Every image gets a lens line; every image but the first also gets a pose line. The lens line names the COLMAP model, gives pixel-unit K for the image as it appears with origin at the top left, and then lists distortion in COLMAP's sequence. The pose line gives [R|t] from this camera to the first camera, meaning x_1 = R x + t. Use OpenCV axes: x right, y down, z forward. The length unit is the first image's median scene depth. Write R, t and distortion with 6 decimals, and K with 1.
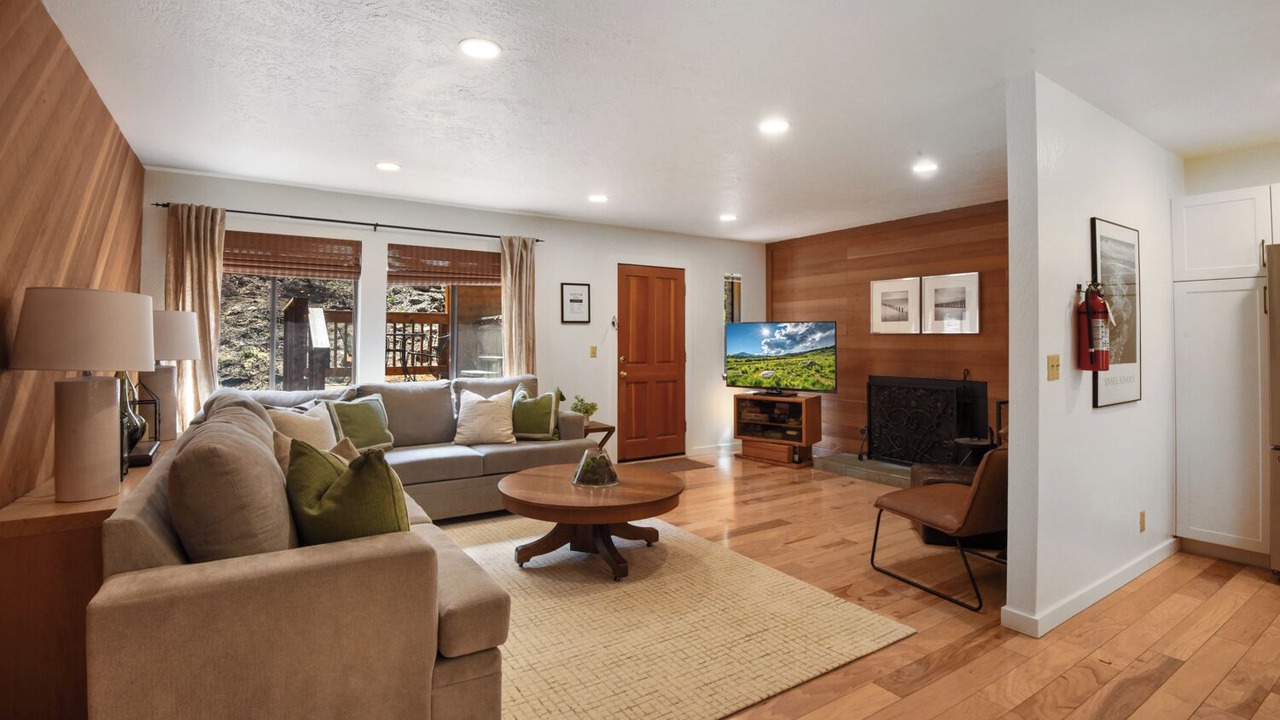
lens RADIAL K [[608.0, 0, 641.4], [0, 608.0, 327.3], [0, 0, 1]] dist [-0.000910, -0.000297]
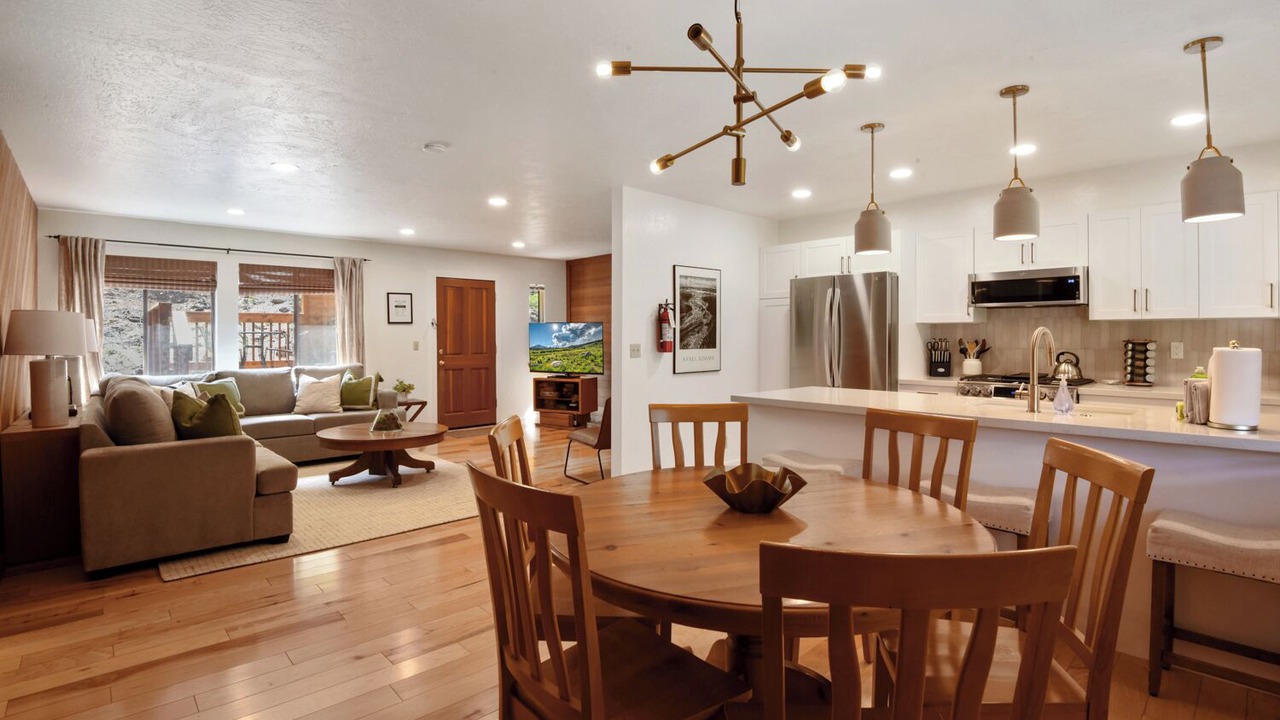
lens RADIAL K [[608.4, 0, 657.9], [0, 608.4, 344.8], [0, 0, 1]] dist [-0.034135, -0.000544]
pose [[0.981527, -0.007397, 0.191180, 0.198629], [0.000665, 0.999378, 0.035251, -0.007751], [-0.191322, -0.034472, 0.980922, -0.395432]]
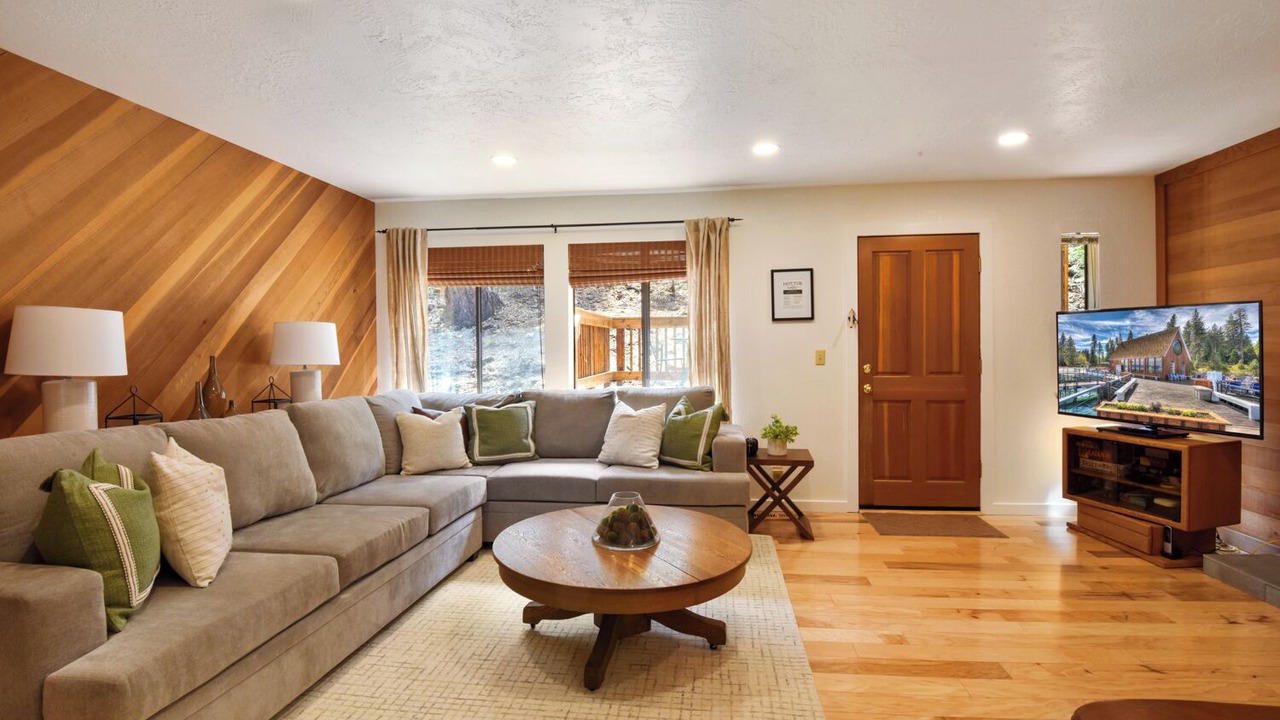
lens RADIAL K [[608.1, 0, 640.0], [0, 608.1, 360.0], [0, 0, 1]] dist [-0.001384, -0.027563]
pose [[0.764428, 0.005223, -0.644688, 0.261584], [0.024486, 0.999011, 0.037126, 0.010191], [0.644244, -0.044166, 0.763544, 0.307684]]
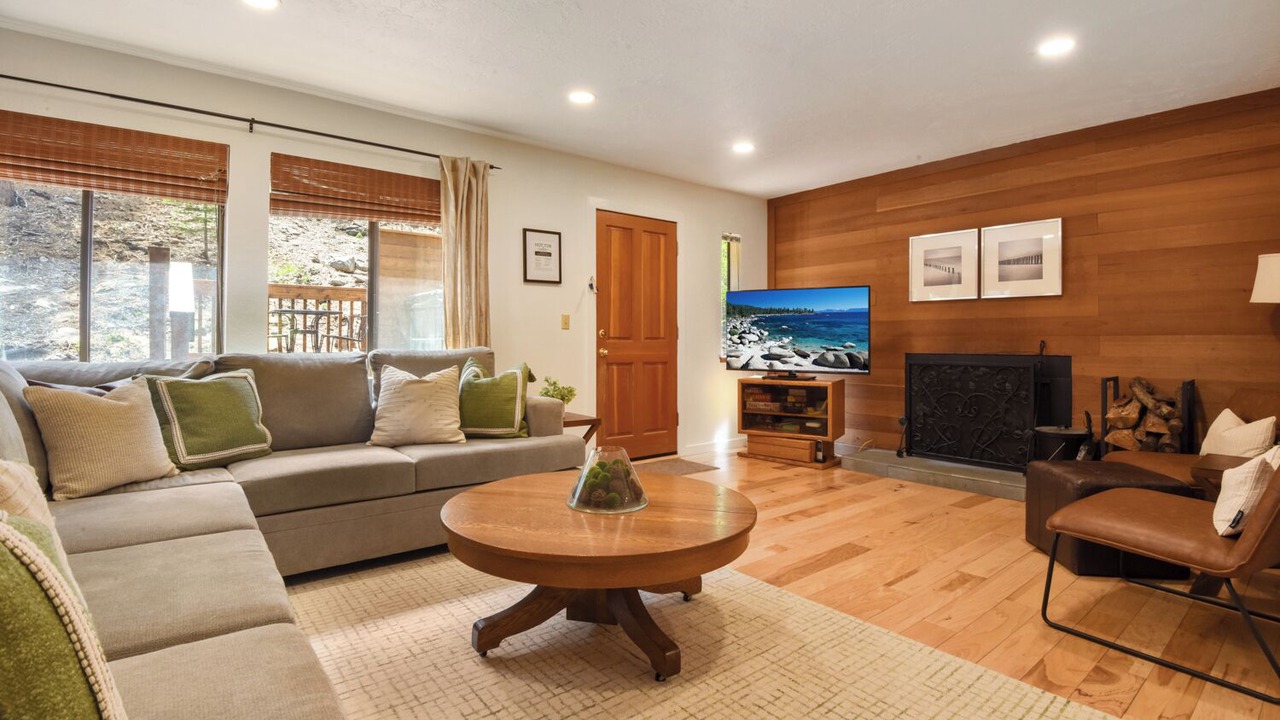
lens RADIAL K [[598.0, 0, 640.5], [0, 598.0, 341.7], [0, 0, 1]] dist [-0.000261, -0.024529]
pose [[0.994985, 0.000360, 0.100028, -0.066568], [-0.002368, 0.999798, 0.019952, 0.054463], [-0.100001, -0.020088, 0.994785, 0.269550]]
